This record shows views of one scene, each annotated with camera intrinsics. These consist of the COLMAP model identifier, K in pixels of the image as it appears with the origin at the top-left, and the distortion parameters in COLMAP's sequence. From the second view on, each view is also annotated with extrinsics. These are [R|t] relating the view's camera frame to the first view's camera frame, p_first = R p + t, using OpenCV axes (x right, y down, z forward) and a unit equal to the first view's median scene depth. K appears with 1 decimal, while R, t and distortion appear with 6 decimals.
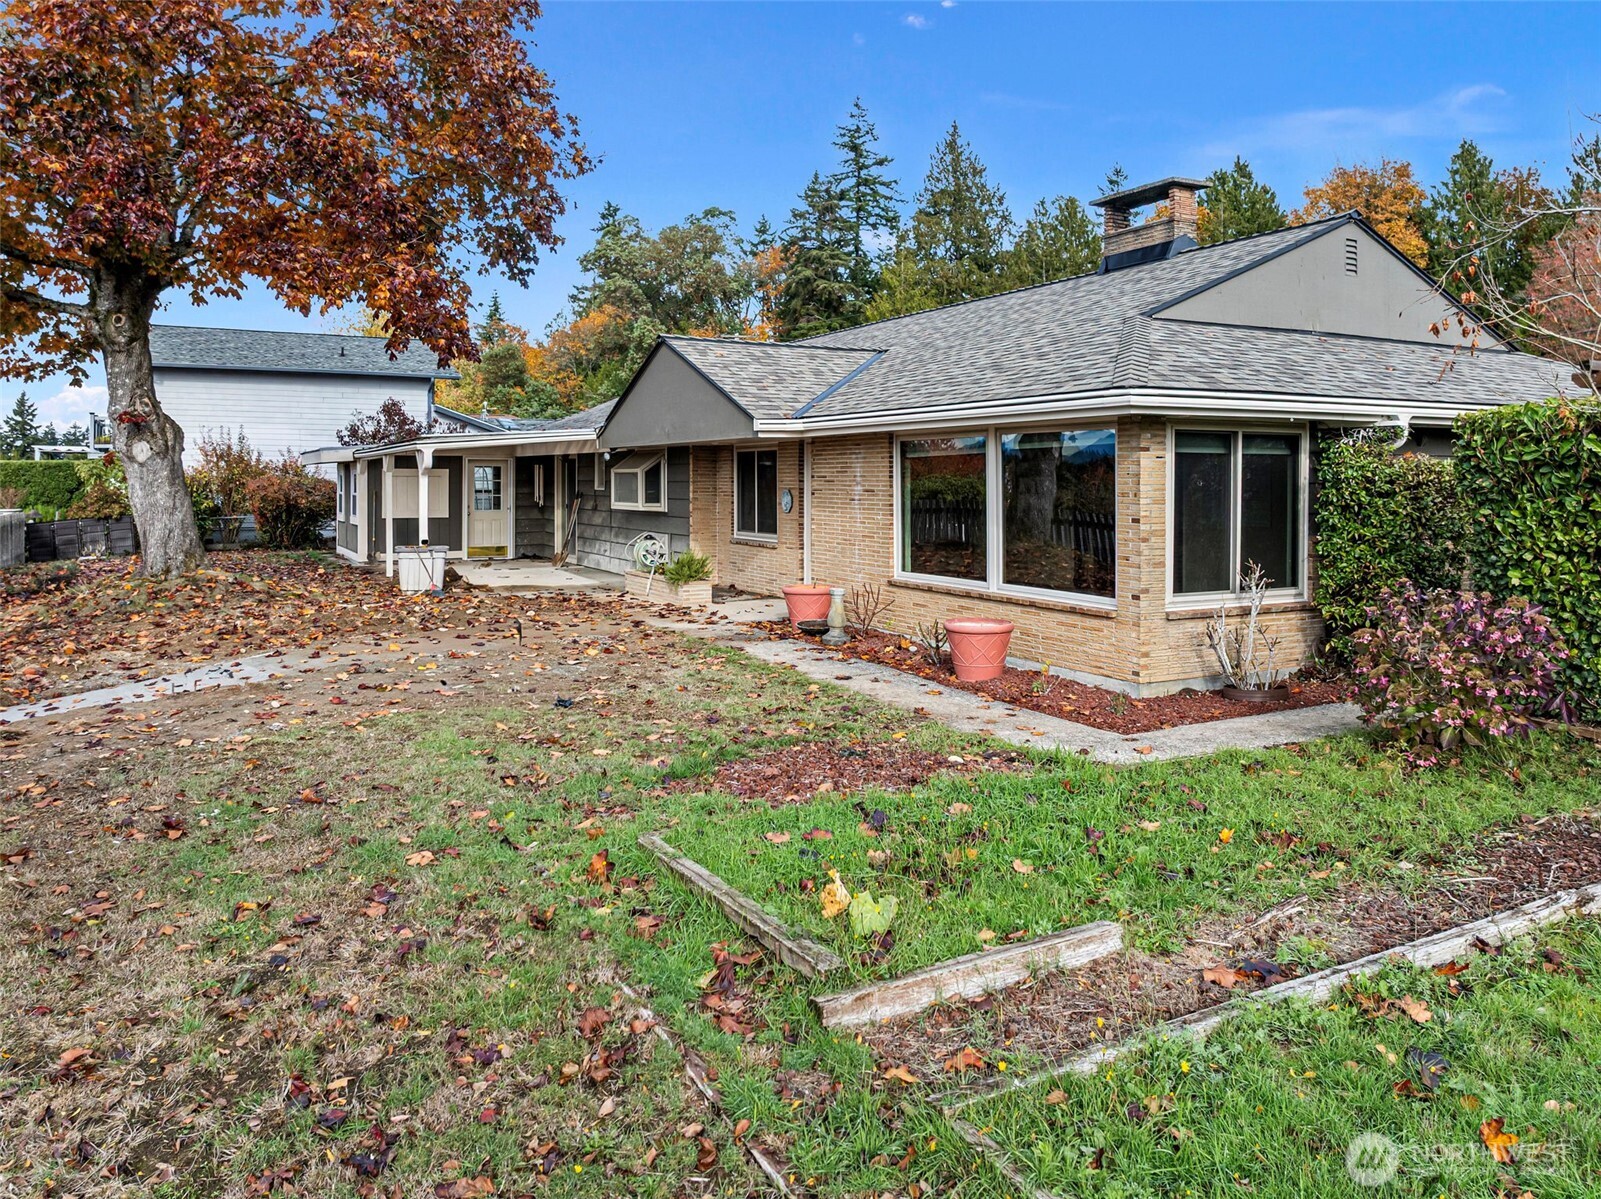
lens RADIAL K [[1160.8, 0, 809.3], [0, 1160.8, 482.1], [0, 0, 1]] dist [-0.033215, -0.001845]
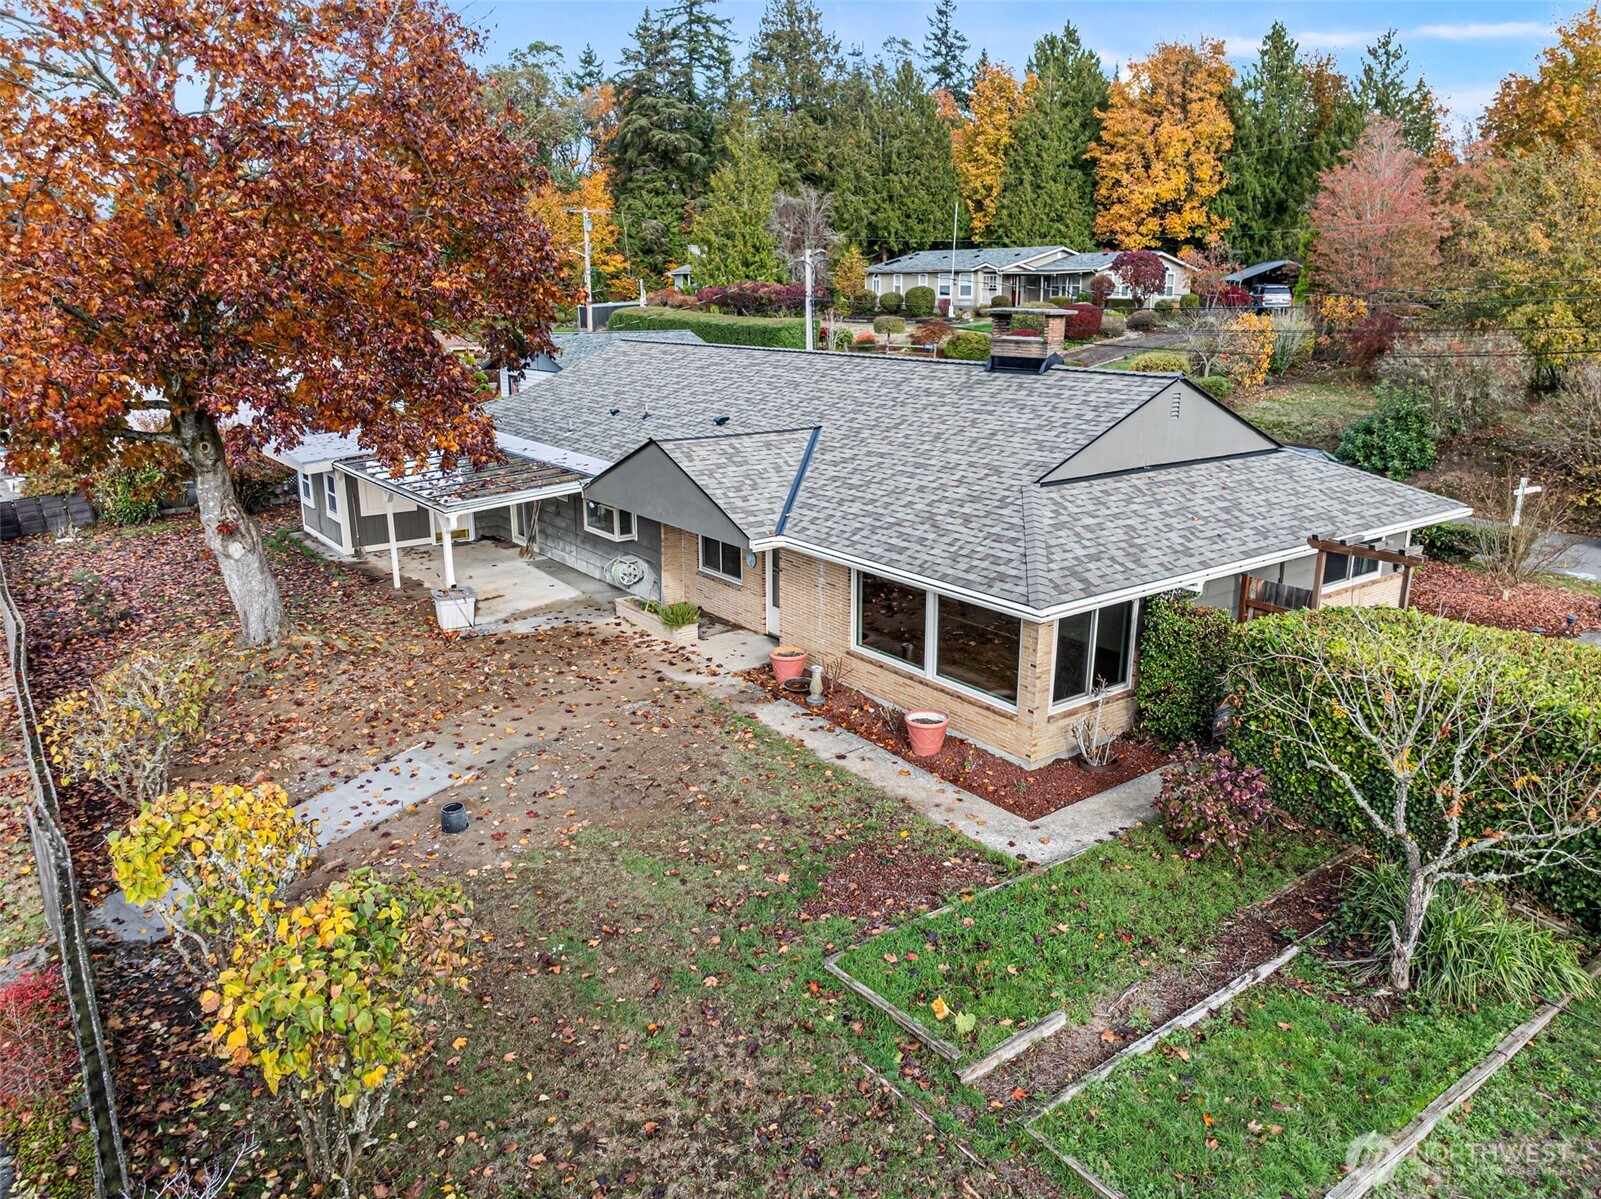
lens RADIAL K [[1121.4, 0, 805.9], [0, 1121.4, 597.4], [0, 0, 1]] dist [-0.030878, -0.001929]
pose [[0.988175, -0.038944, 0.148300, -0.082372], [-0.001238, 0.965149, 0.261700, -0.152373], [-0.153323, -0.258789, 0.953688, -0.127209]]
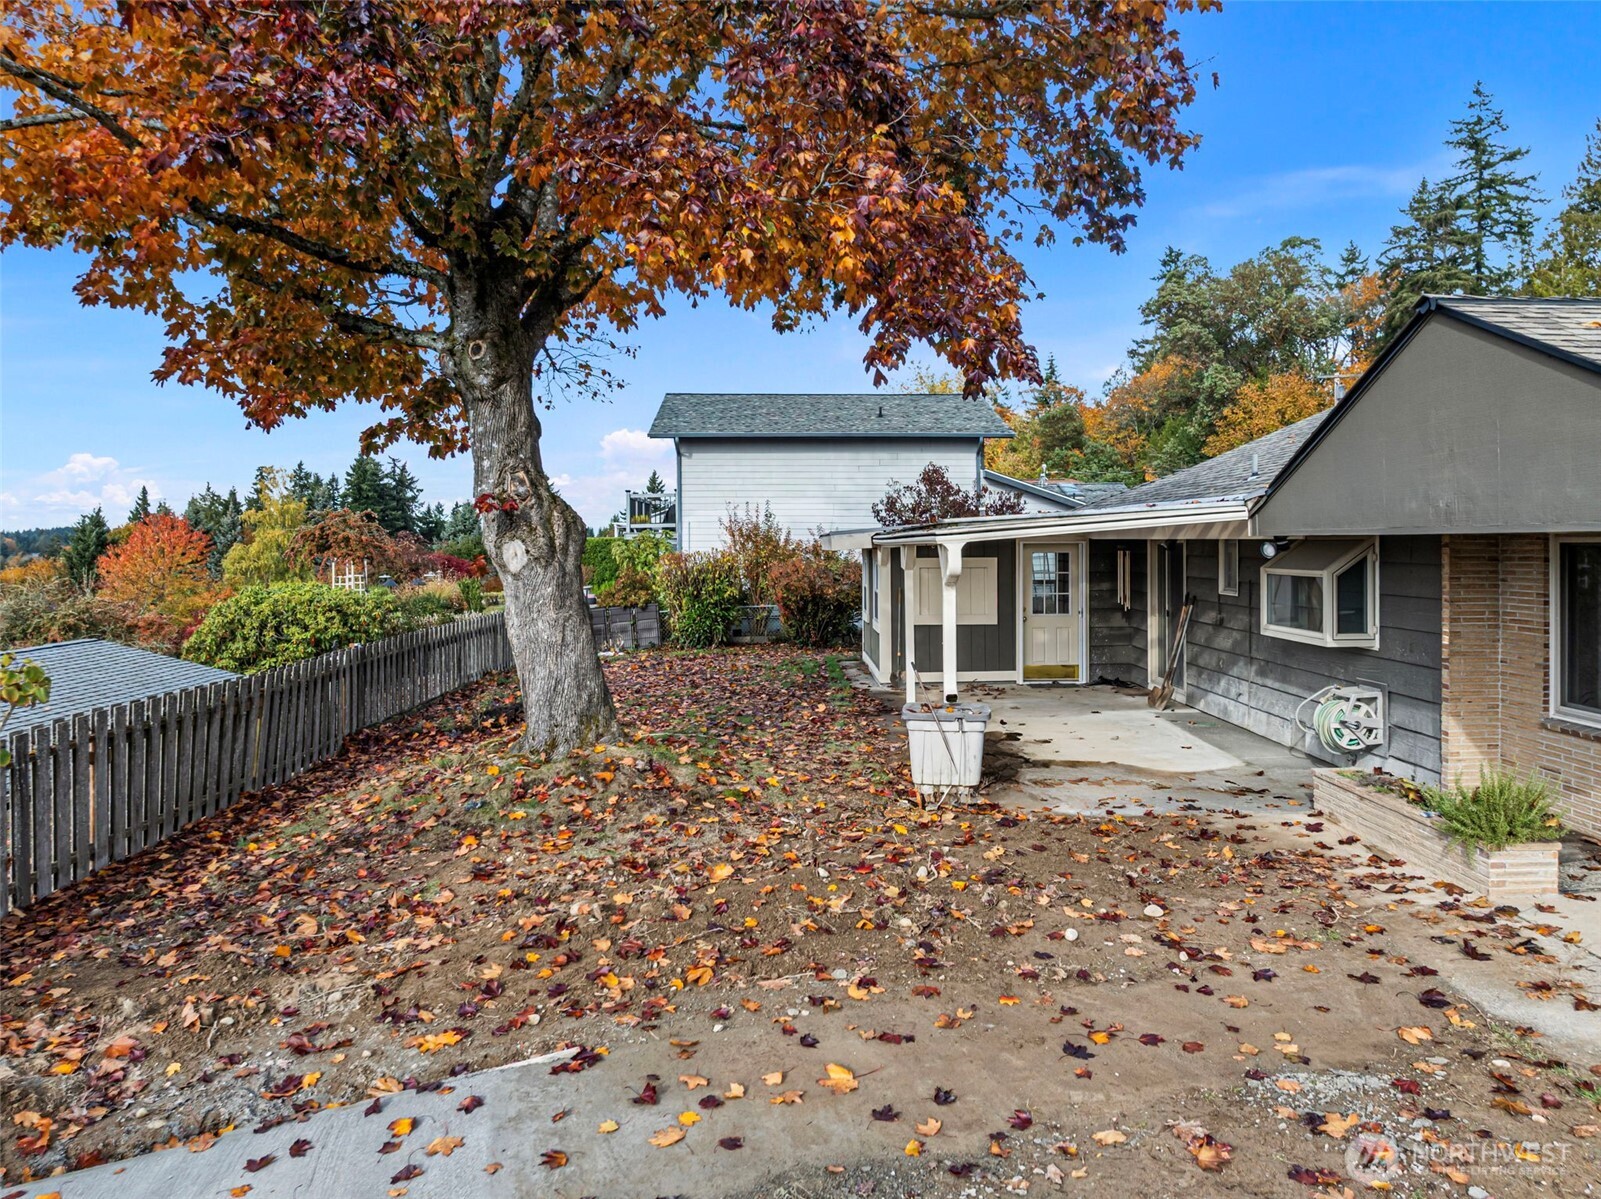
lens RADIAL K [[1141.9, 0, 820.9], [0, 1141.9, 554.5], [0, 0, 1]] dist [-0.021153, -0.005490]
pose [[0.894073, -0.002540, -0.447914, -0.077908], [0.006752, 0.999947, 0.007808, -0.016513], [0.447870, -0.010005, 0.894043, 0.268830]]
